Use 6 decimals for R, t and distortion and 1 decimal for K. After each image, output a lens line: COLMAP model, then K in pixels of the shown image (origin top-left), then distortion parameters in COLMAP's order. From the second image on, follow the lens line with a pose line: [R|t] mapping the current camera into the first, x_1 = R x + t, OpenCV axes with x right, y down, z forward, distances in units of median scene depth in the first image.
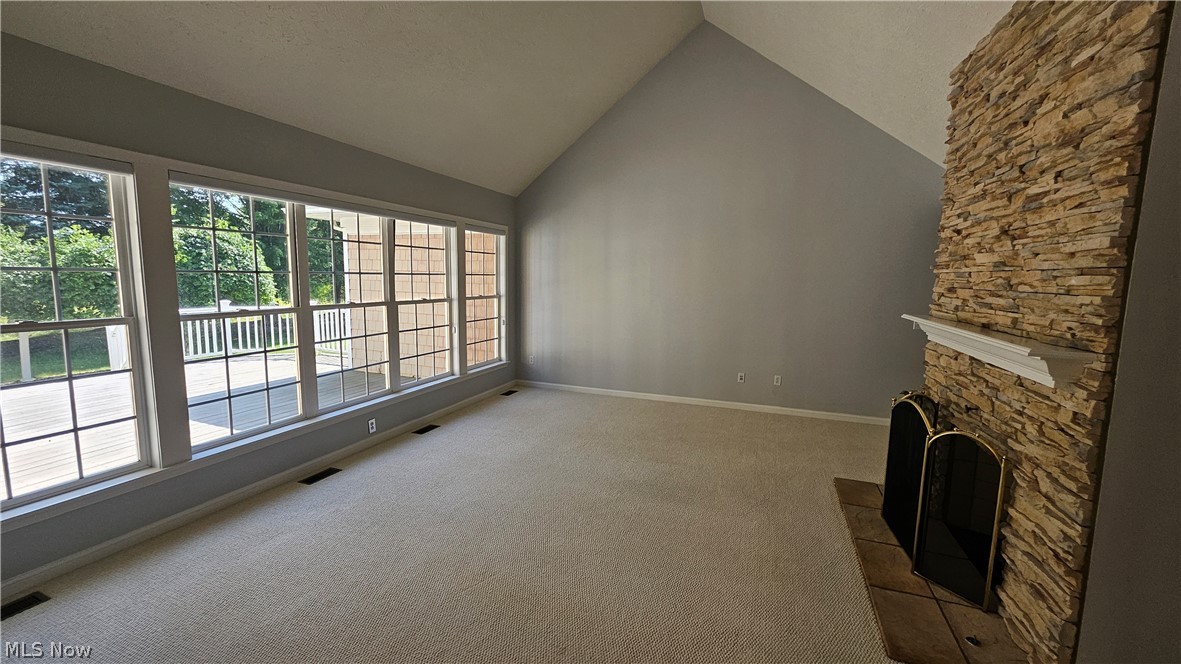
lens RADIAL K [[450.9, 0, 590.5], [0, 450.9, 332.0], [0, 0, 1]] dist [-0.000958, -0.000072]
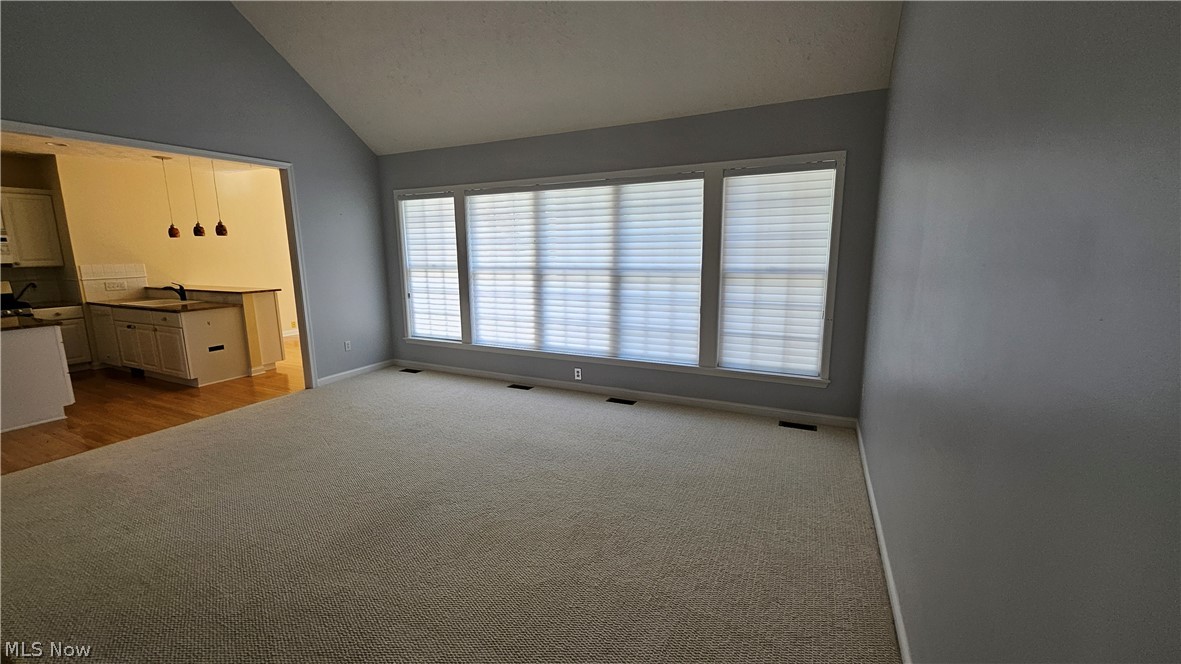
lens RADIAL K [[431.8, 0, 592.4], [0, 431.8, 309.7], [0, 0, 1]] dist [-0.015246, -0.000004]
pose [[-0.033516, 0.143830, -0.989035, 0.503175], [-0.103208, 0.983802, 0.146567, -0.102826], [0.994095, 0.106989, -0.018129, 0.894007]]
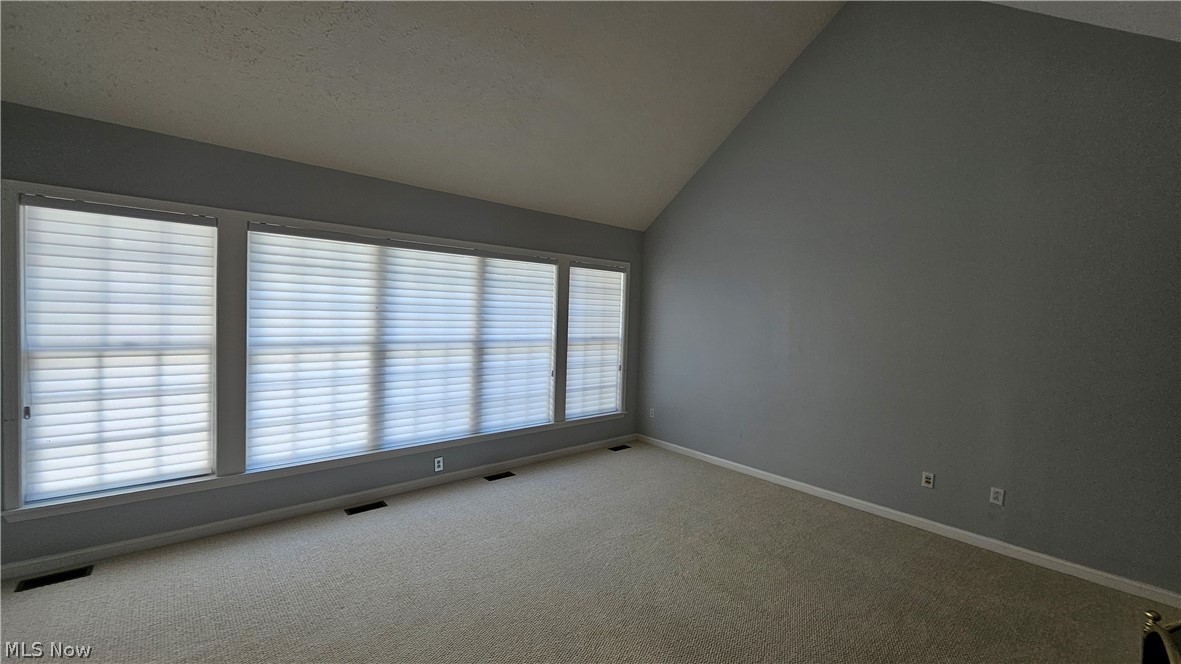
lens RADIAL K [[450.9, 0, 590.5], [0, 450.9, 332.0], [0, 0, 1]] dist [-0.000958, -0.000072]
pose [[0.881638, 0.027810, -0.471106, 0.229609], [-0.071681, 0.994571, -0.075435, -0.025384], [0.466450, 0.100276, 0.878845, 0.221173]]
